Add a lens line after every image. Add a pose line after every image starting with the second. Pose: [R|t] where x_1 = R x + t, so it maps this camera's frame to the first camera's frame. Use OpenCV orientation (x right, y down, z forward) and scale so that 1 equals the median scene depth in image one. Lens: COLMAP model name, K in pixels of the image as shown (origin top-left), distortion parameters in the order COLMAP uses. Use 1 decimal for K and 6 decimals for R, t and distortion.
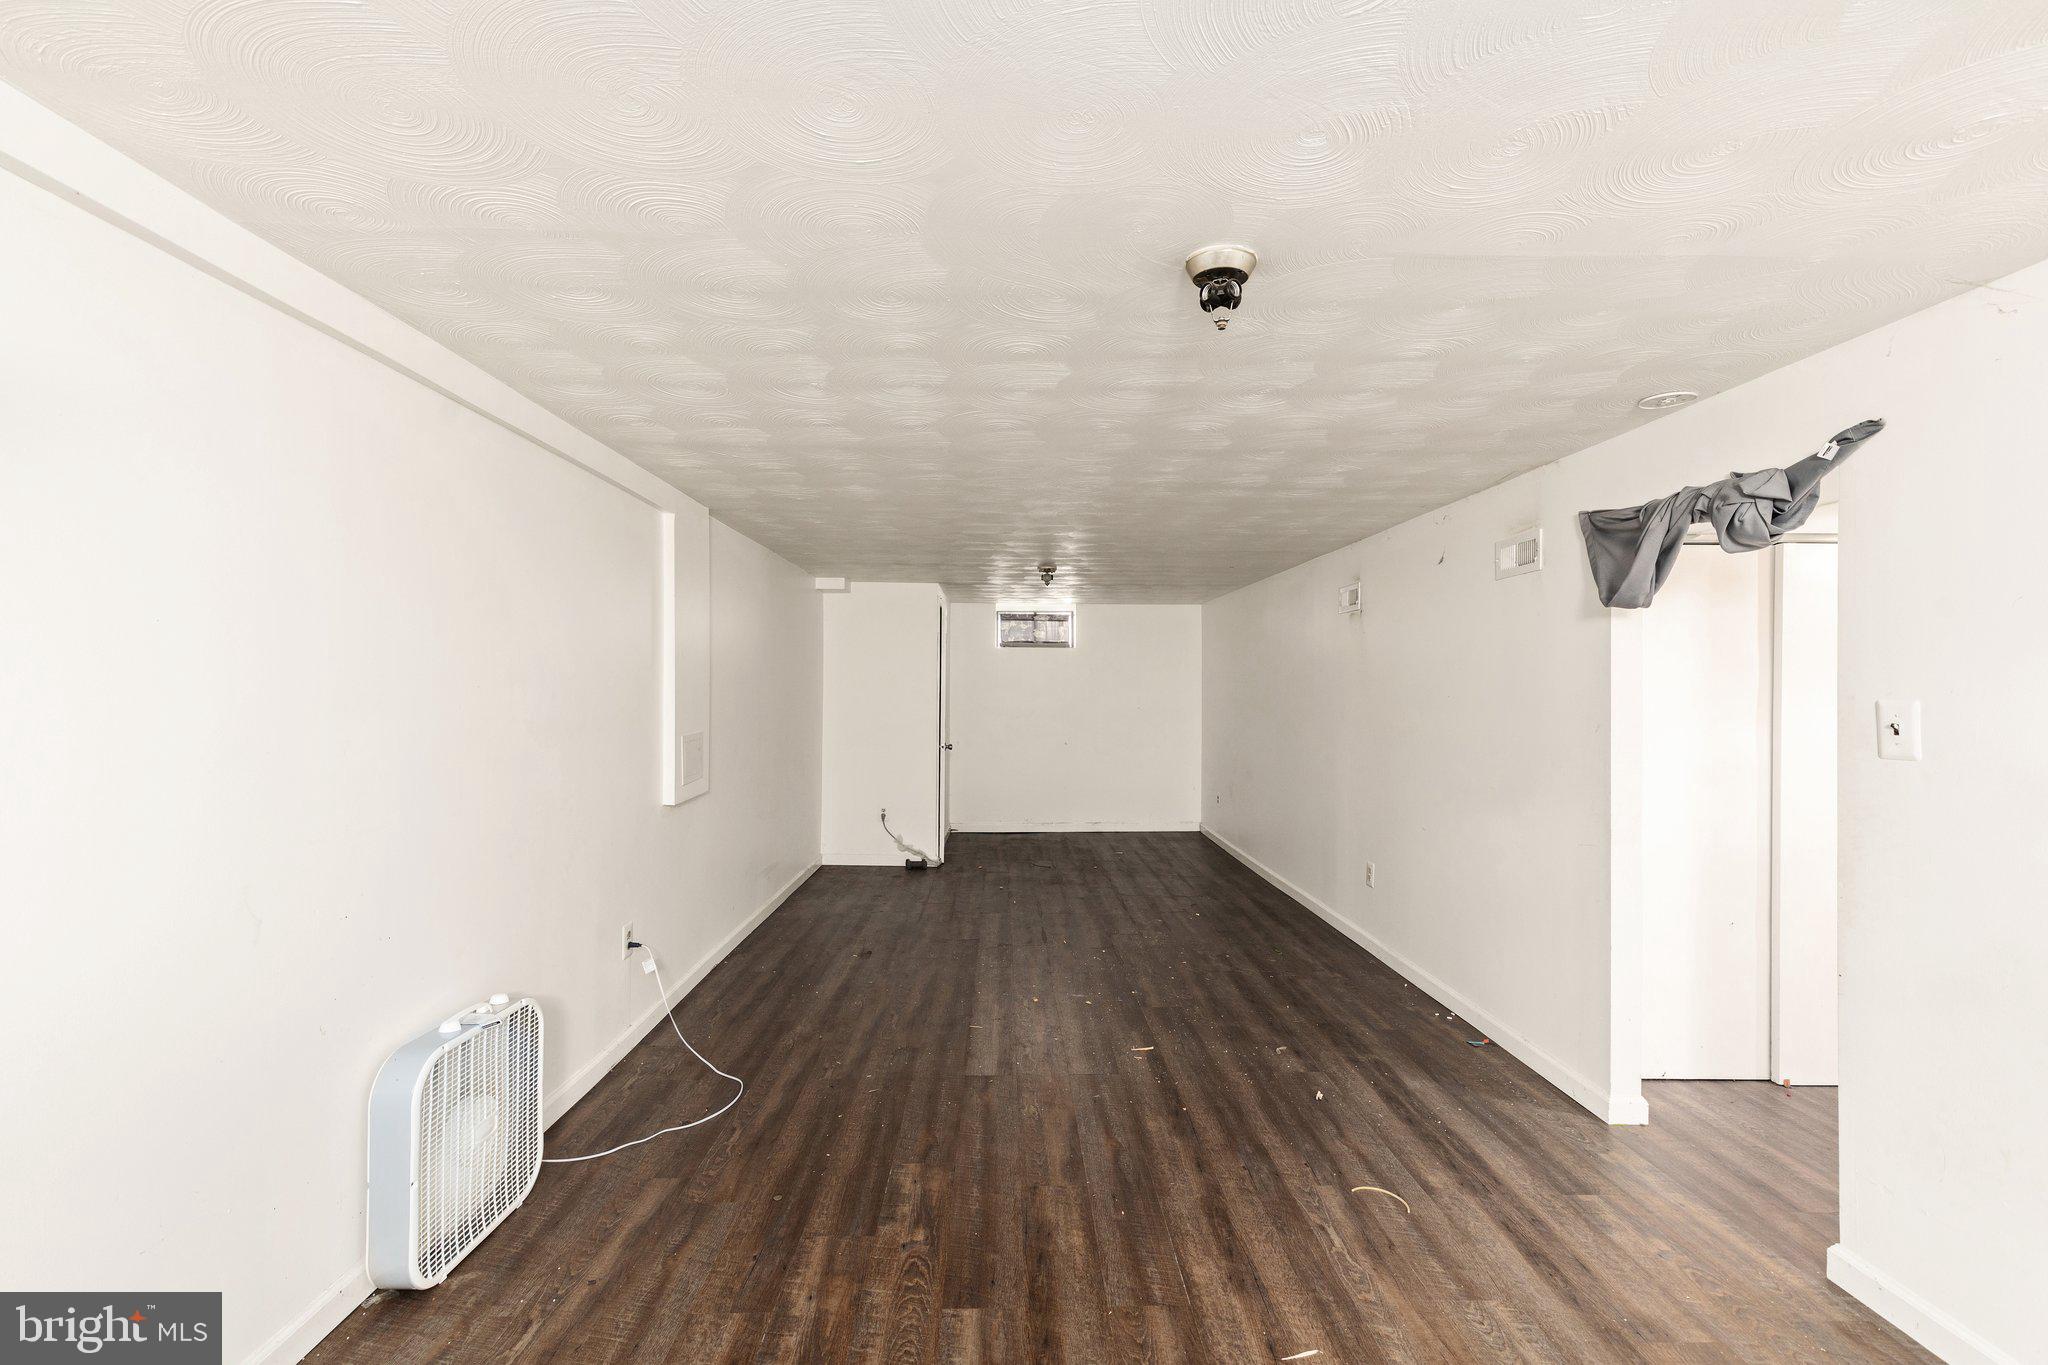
lens RADIAL K [[931.3, 0, 1019.3], [0, 931.3, 708.2], [0, 0, 1]] dist [0.000443, 0.000084]
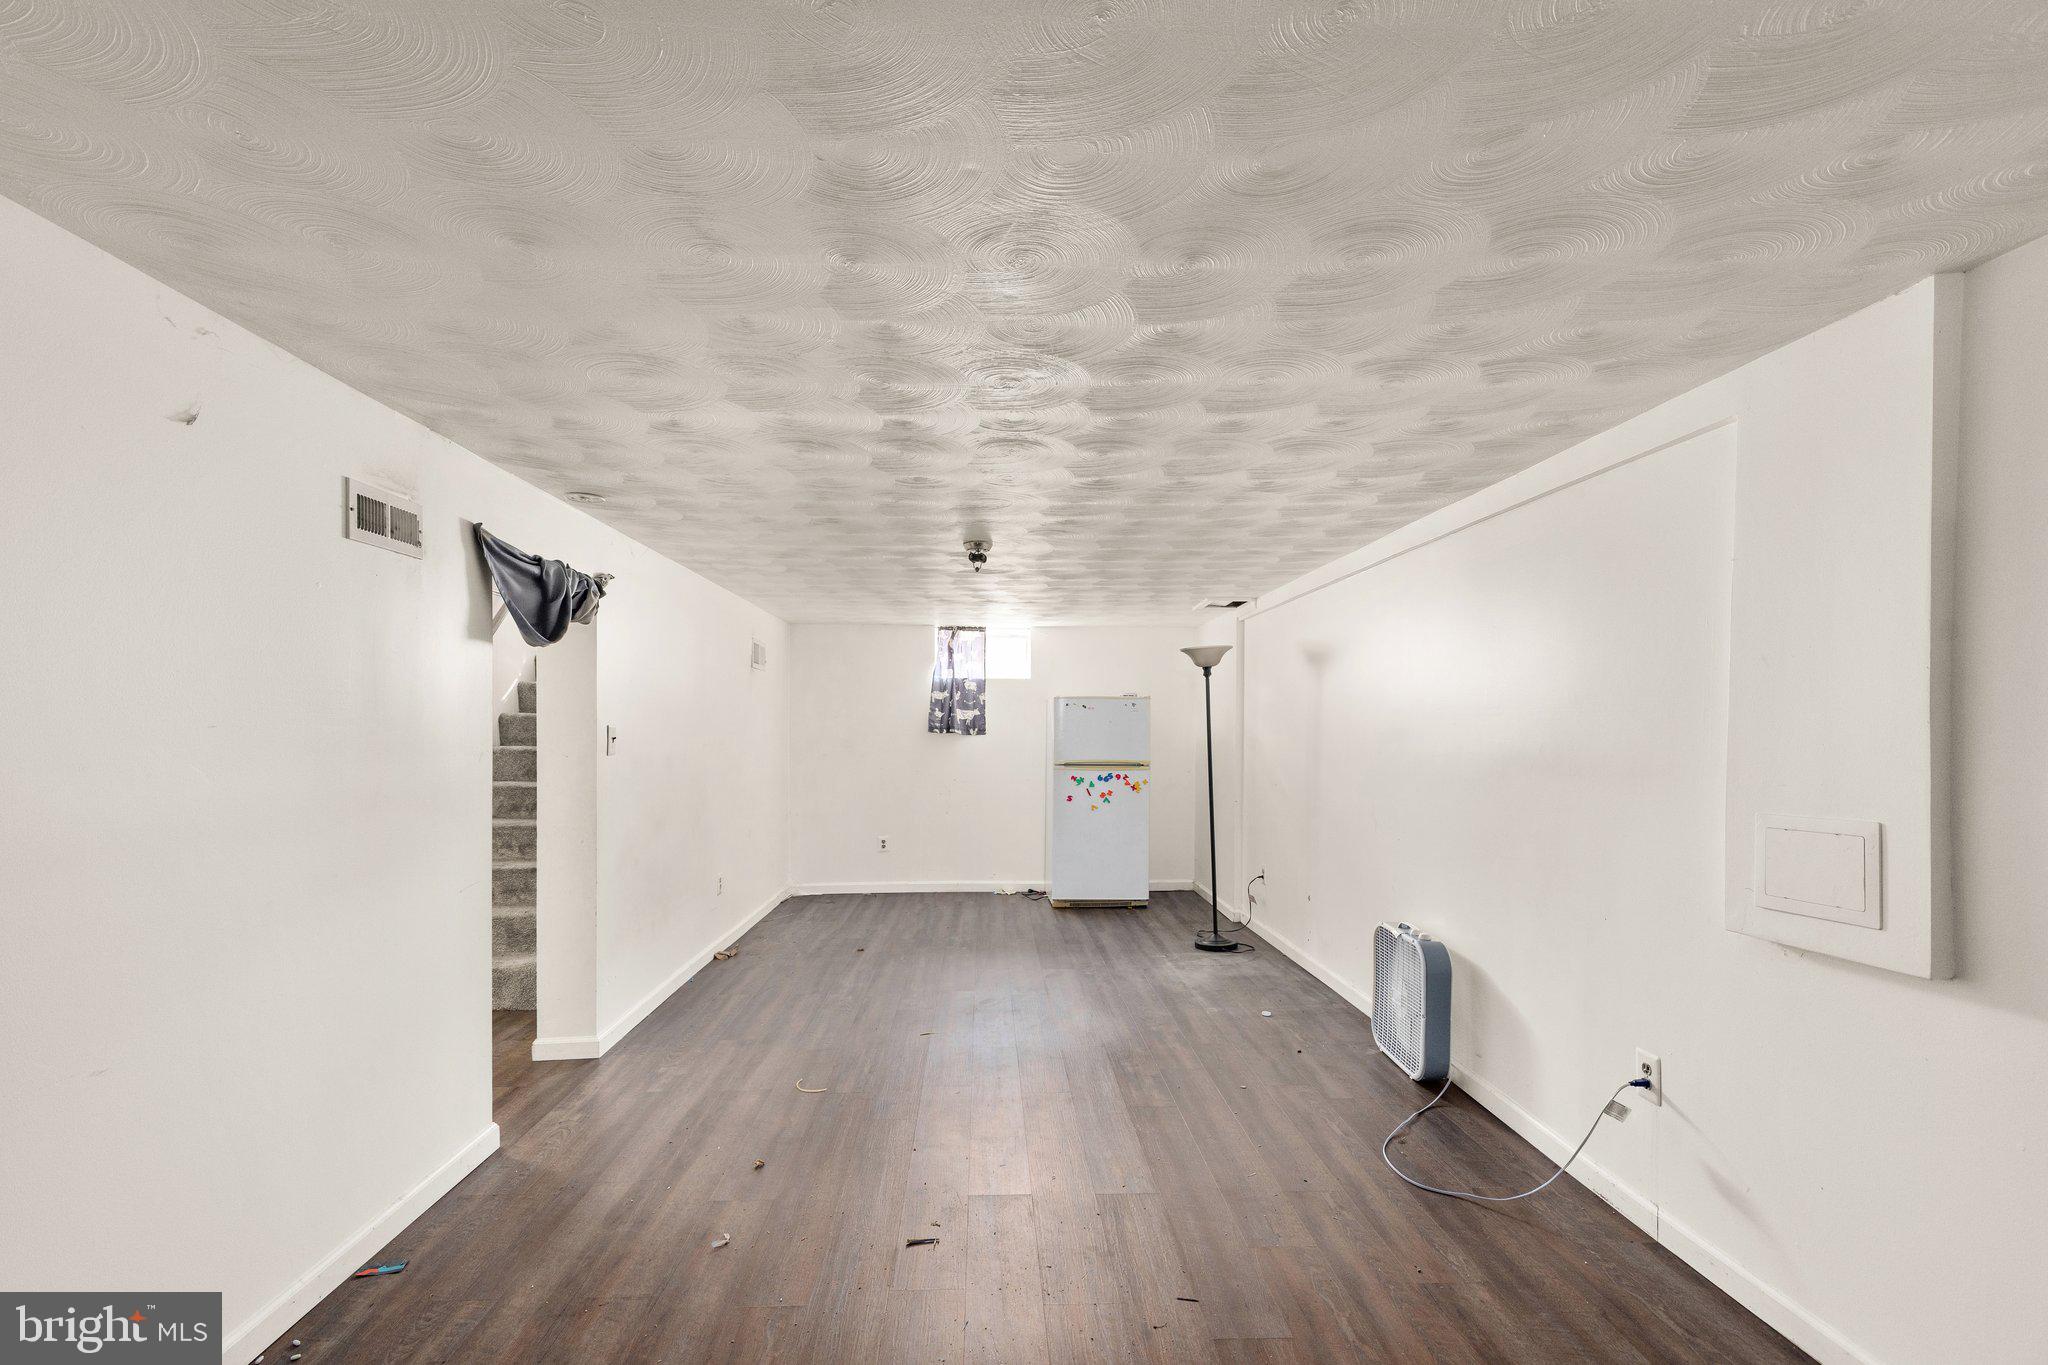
lens RADIAL K [[931.3, 0, 1019.3], [0, 931.3, 708.2], [0, 0, 1]] dist [0.000443, 0.000084]
pose [[-0.999739, -0.008069, -0.021368, 0.096320], [-0.008059, 0.999967, -0.000562, -0.034554], [0.021372, -0.000390, -0.999772, 2.071410]]
